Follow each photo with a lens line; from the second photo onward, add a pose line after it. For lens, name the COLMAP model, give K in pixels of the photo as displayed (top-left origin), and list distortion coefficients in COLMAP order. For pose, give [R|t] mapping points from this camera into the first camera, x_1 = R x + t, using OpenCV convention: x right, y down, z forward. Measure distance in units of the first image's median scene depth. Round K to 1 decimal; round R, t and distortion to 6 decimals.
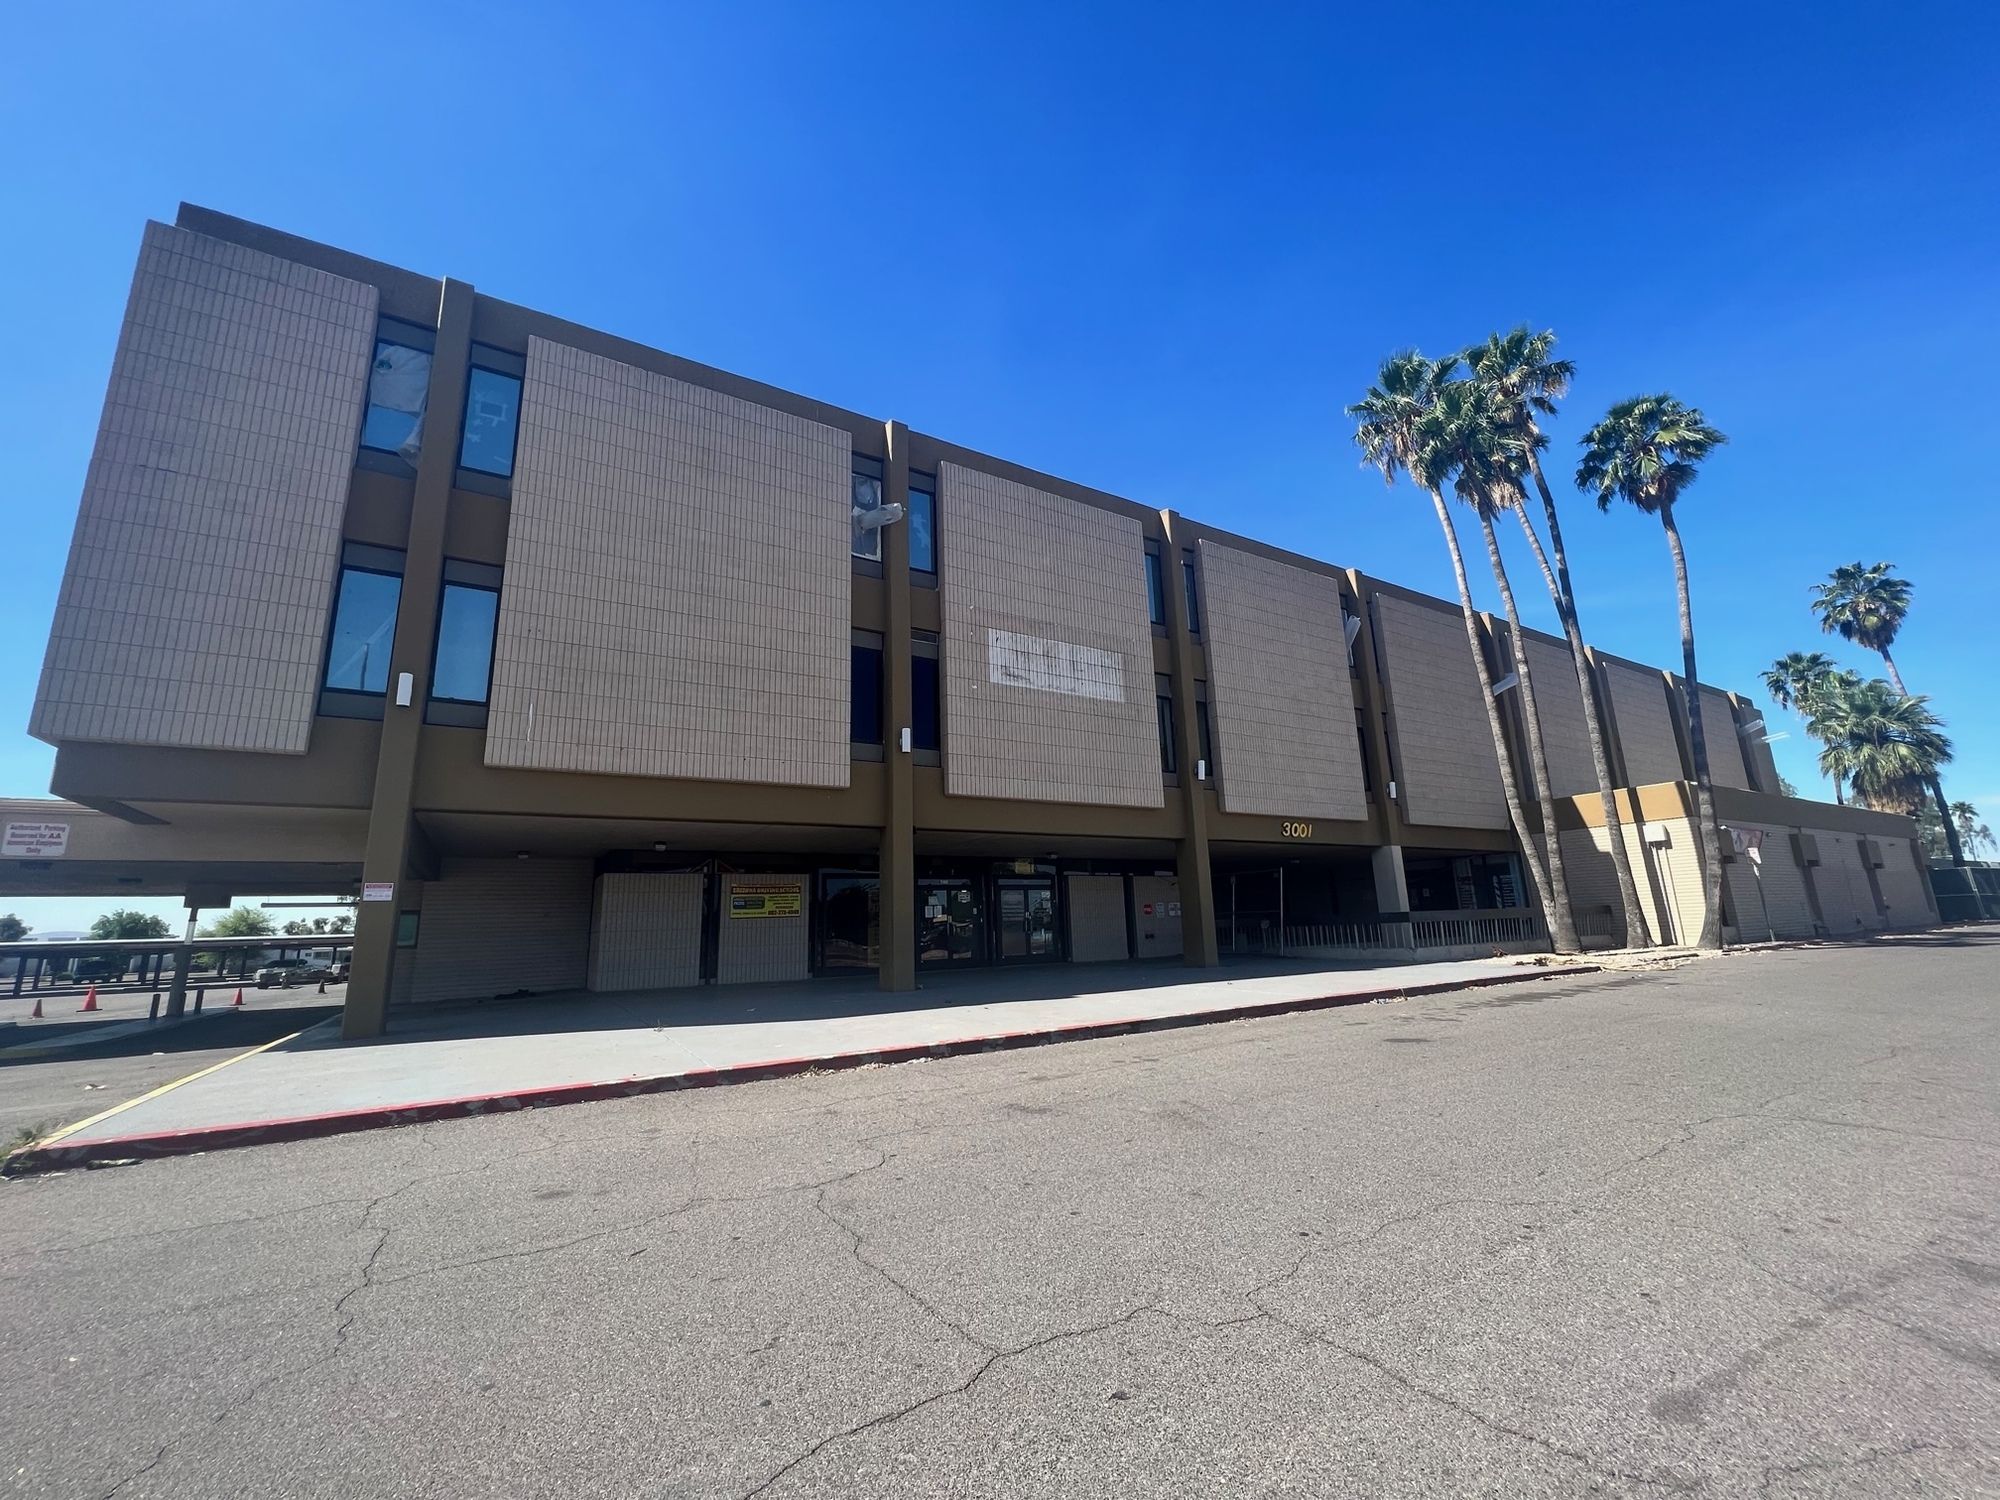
lens RADIAL K [[798.9, 0, 997.7], [0, 798.9, 749.7], [0, 0, 1]] dist [-0.002883, 0.001288]
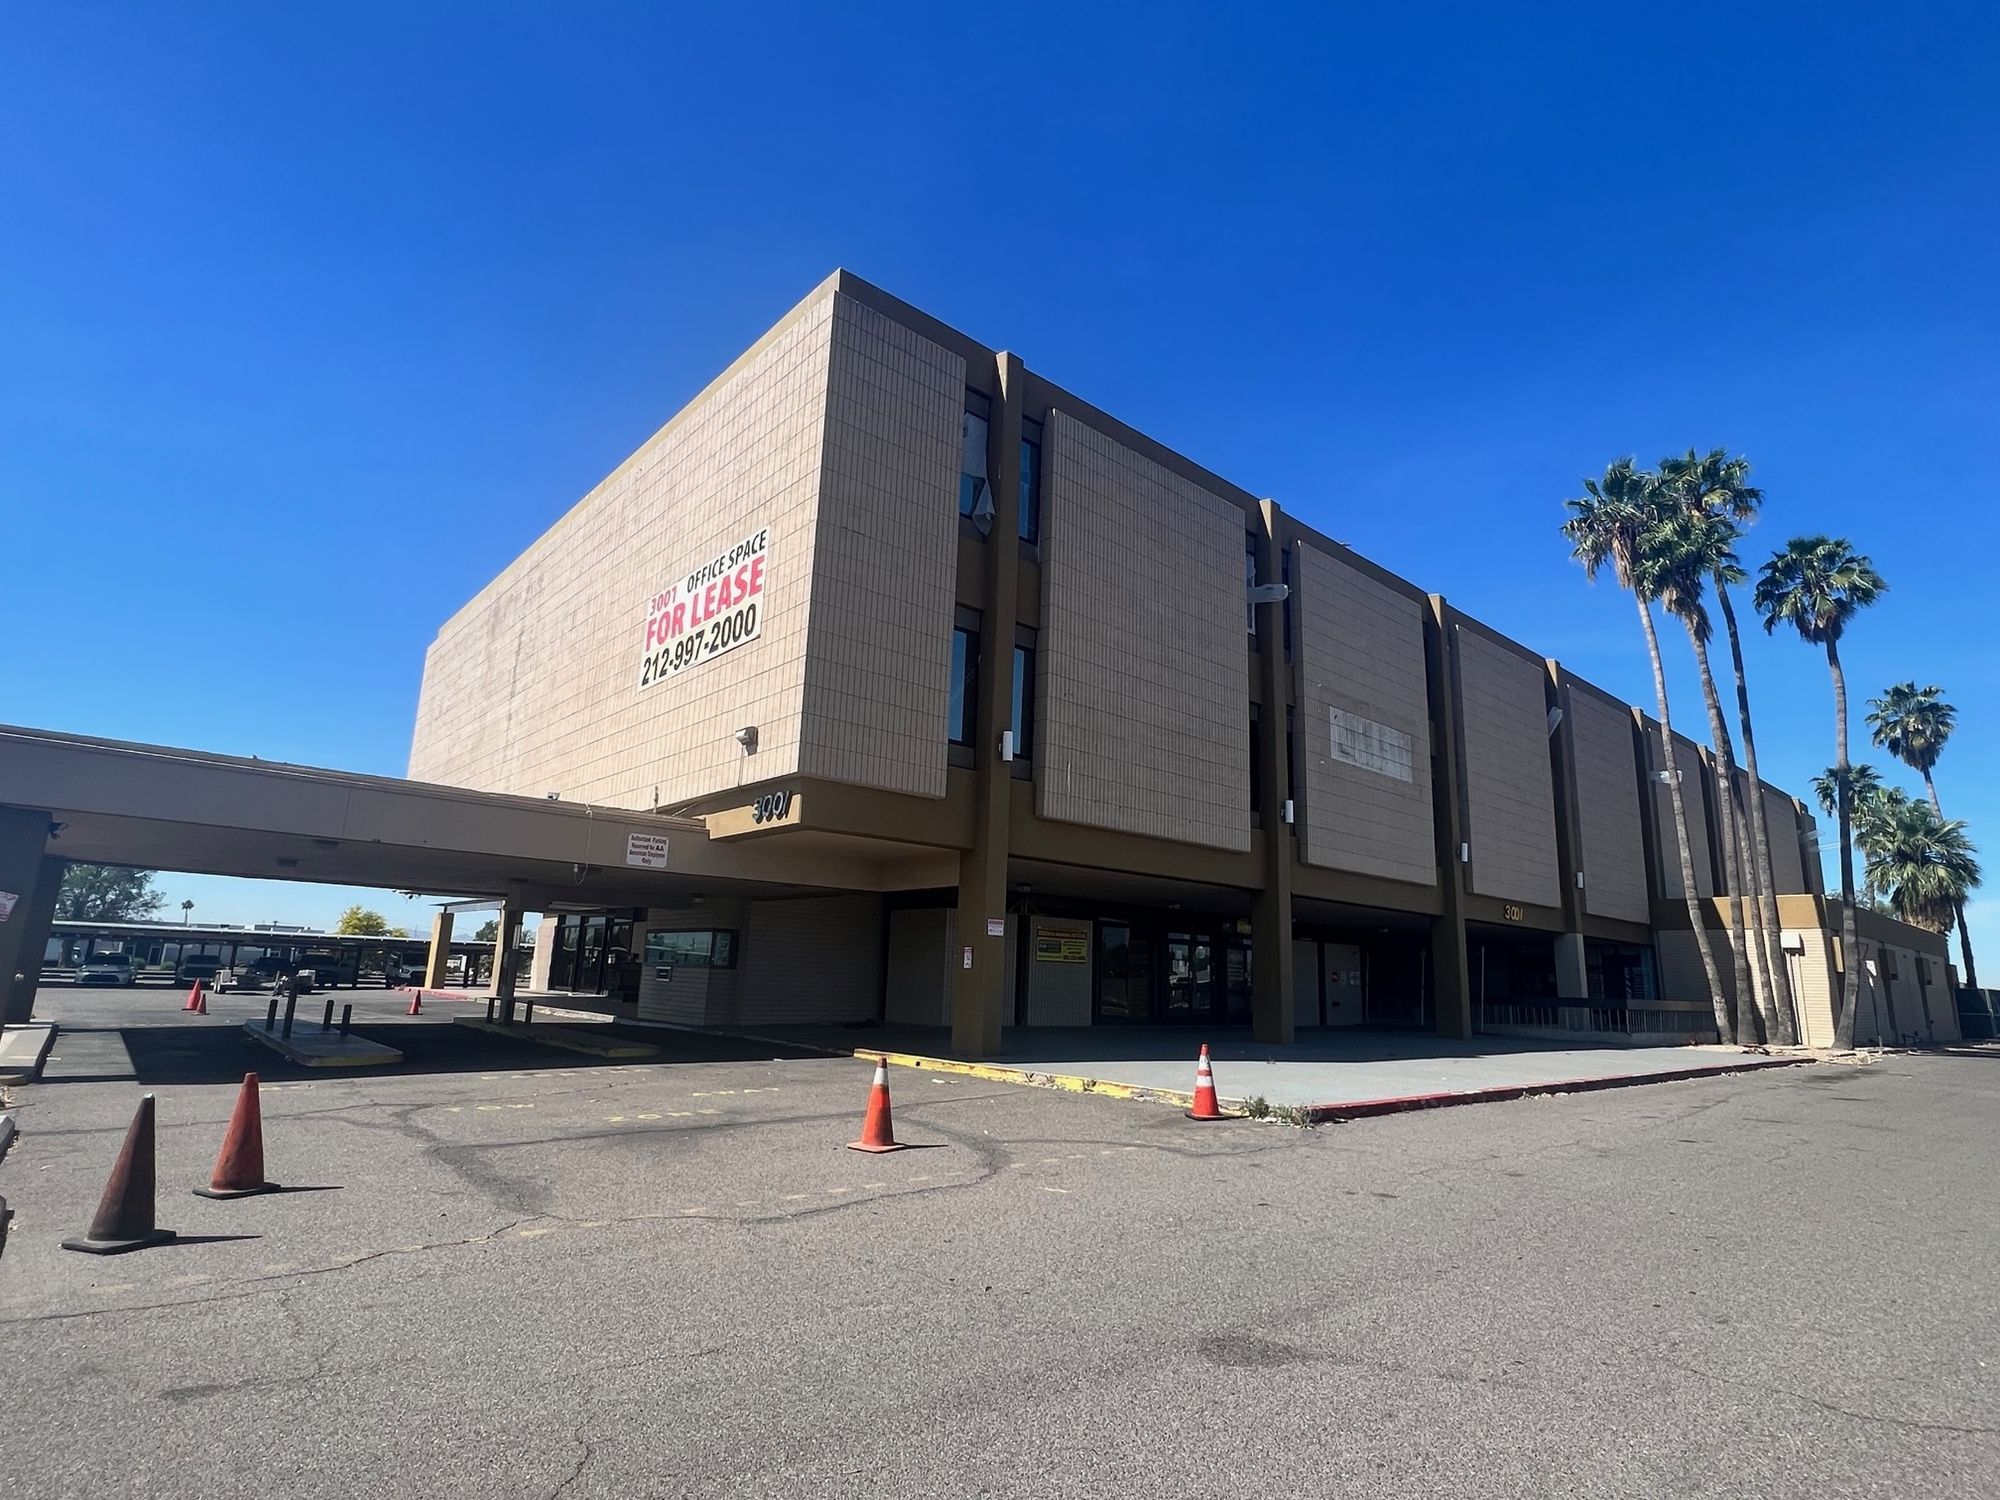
lens RADIAL K [[1016.3, 0, 1002.6], [0, 1016.3, 753.6], [0, 0, 1]] dist [-0.002376, -0.000496]
pose [[0.982469, 0.104871, 0.154130, -0.460816], [-0.105346, 0.994423, -0.005110, -0.027150], [-0.153806, -0.011217, 0.988037, -0.188667]]
